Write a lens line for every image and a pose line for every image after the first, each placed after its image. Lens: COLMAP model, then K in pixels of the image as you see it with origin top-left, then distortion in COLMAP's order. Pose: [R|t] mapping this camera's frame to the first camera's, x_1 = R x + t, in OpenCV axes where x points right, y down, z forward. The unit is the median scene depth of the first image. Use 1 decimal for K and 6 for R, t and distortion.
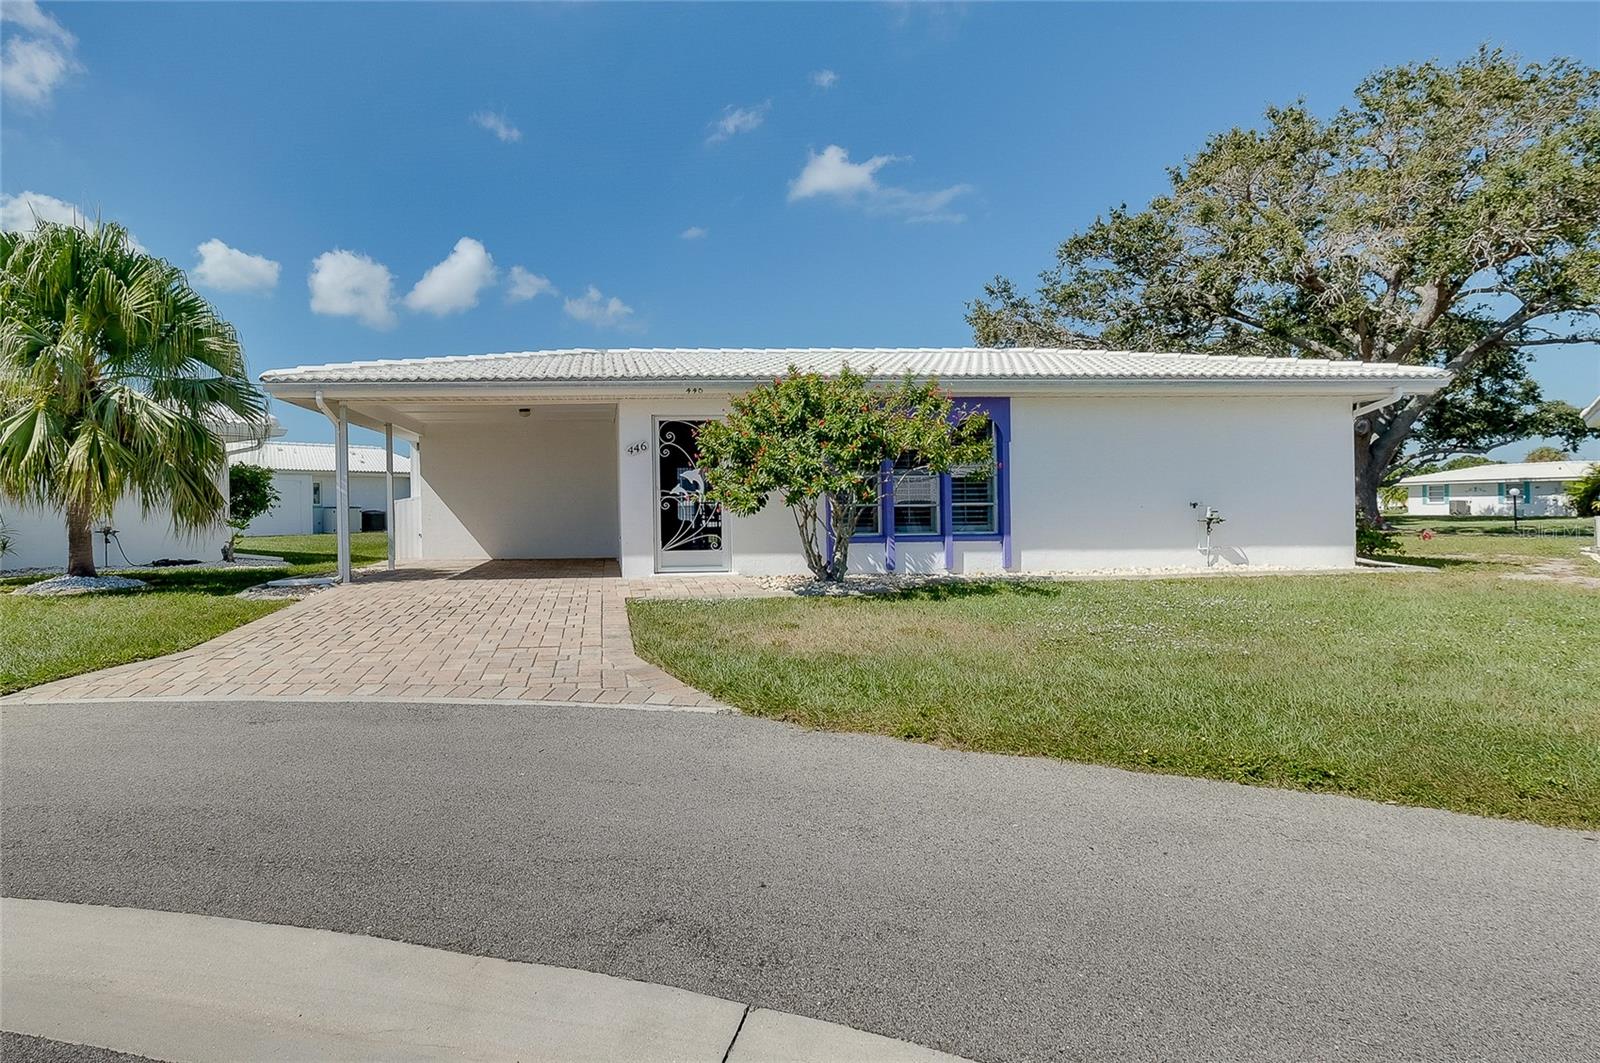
lens RADIAL K [[1735.1, 0, 800.0], [0, 1735.1, 528.7], [0, 0, 1]] dist [-0.000258, 0.000000]
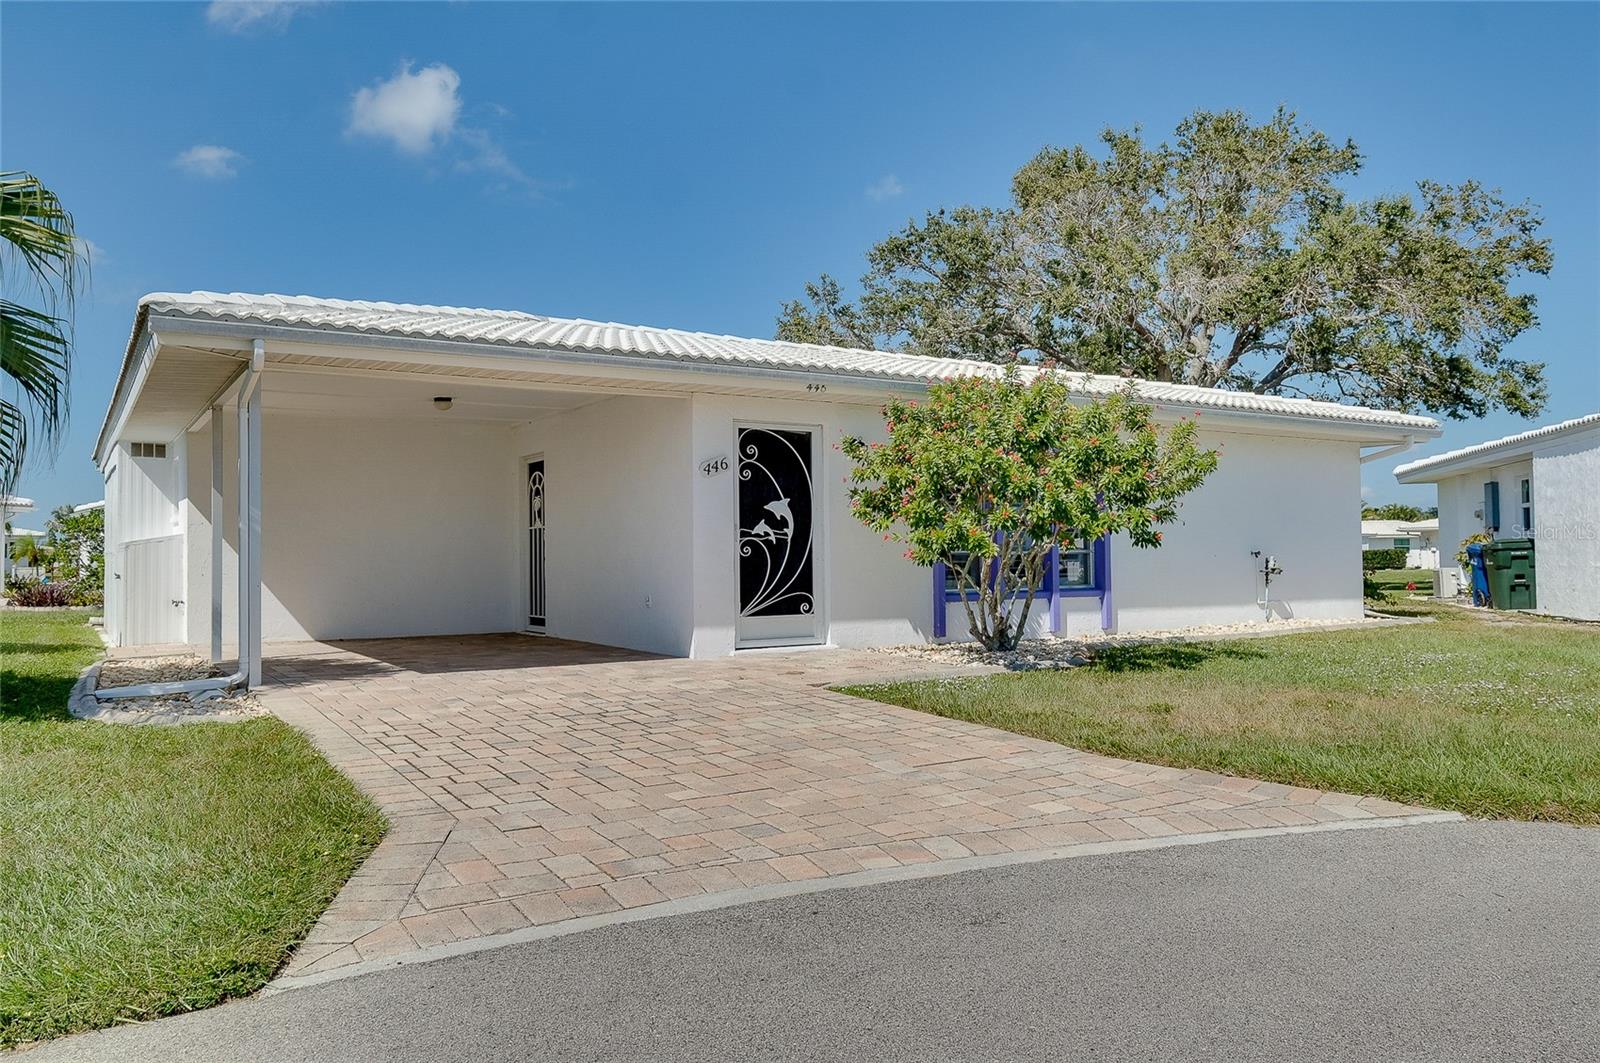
lens RADIAL K [[1735.1, 0, 800.1], [0, 1735.1, 533.9], [0, 0, 1]] dist [-0.000258, 0.000000]
pose [[0.723701, 0.014265, 0.689966, -0.538478], [0.004846, 0.999657, -0.025750, -0.002248], [-0.690097, 0.021979, 0.723383, 0.485477]]
